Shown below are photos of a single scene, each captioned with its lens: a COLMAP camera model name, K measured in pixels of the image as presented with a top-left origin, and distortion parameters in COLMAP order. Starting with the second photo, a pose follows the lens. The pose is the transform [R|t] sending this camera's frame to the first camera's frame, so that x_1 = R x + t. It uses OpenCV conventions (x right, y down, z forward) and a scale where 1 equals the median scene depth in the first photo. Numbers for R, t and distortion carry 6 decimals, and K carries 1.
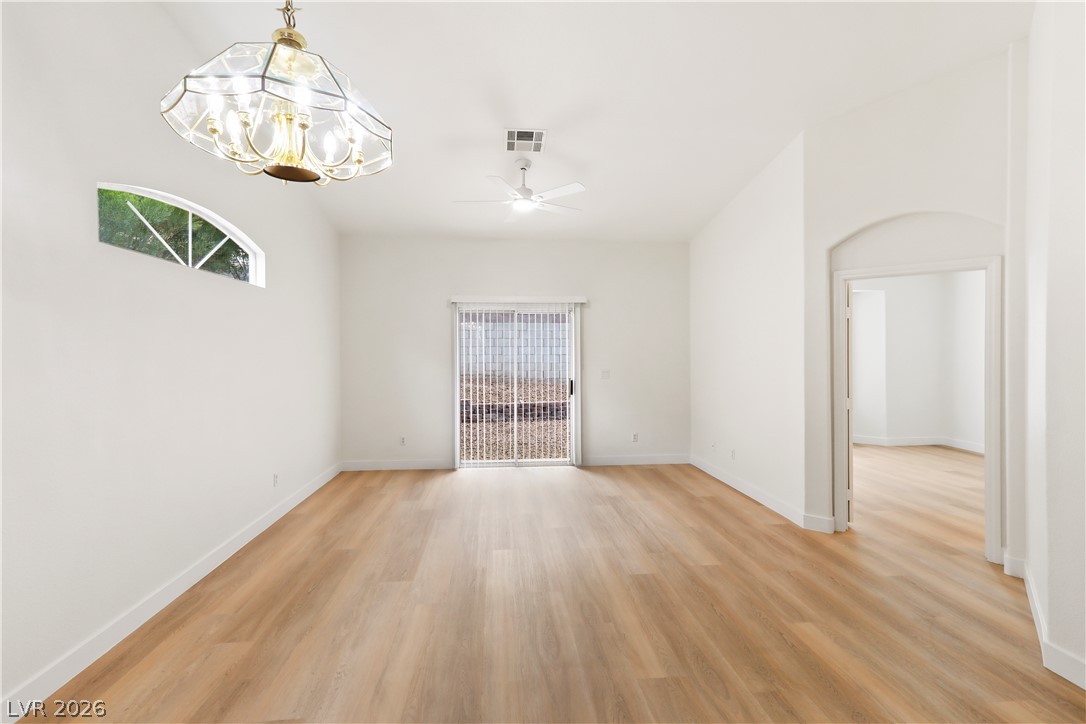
lens RADIAL K [[515.3, 0, 548.8], [0, 515.3, 357.1], [0, 0, 1]] dist [0.013271, 0.000137]
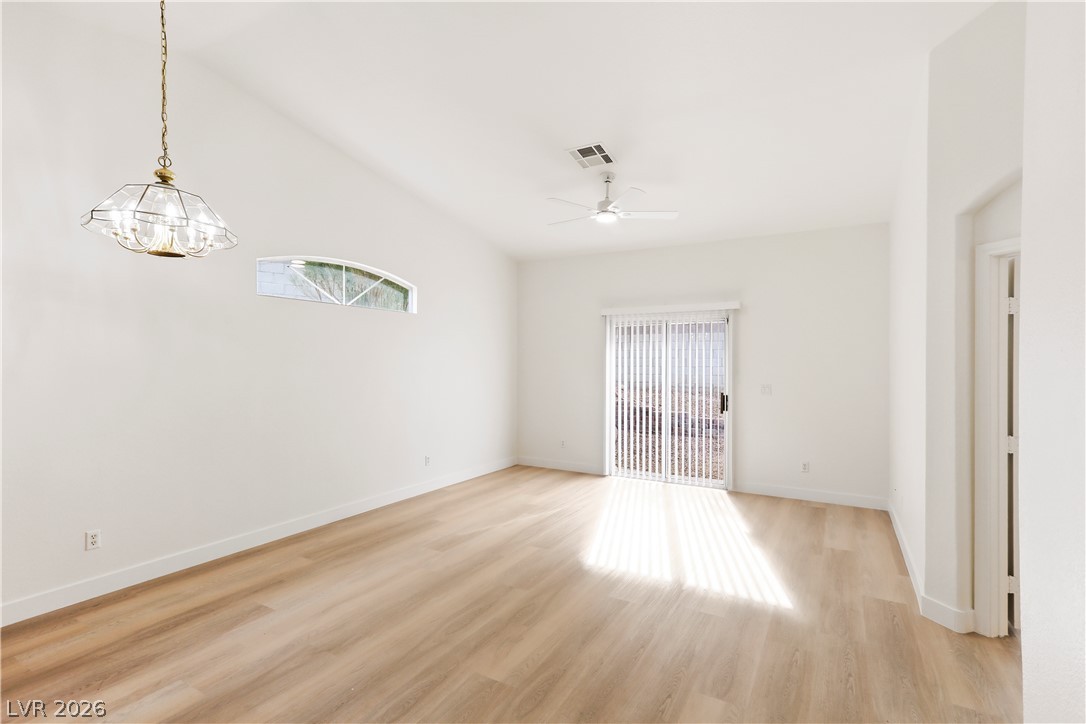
lens RADIAL K [[519.2, 0, 540.2], [0, 519.2, 367.8], [0, 0, 1]] dist [0.011404, 0.000248]
pose [[0.810793, 0.010820, -0.585234, 0.487983], [-0.011243, 0.999933, 0.002910, -0.003369], [0.585226, 0.004221, 0.810860, 0.114189]]
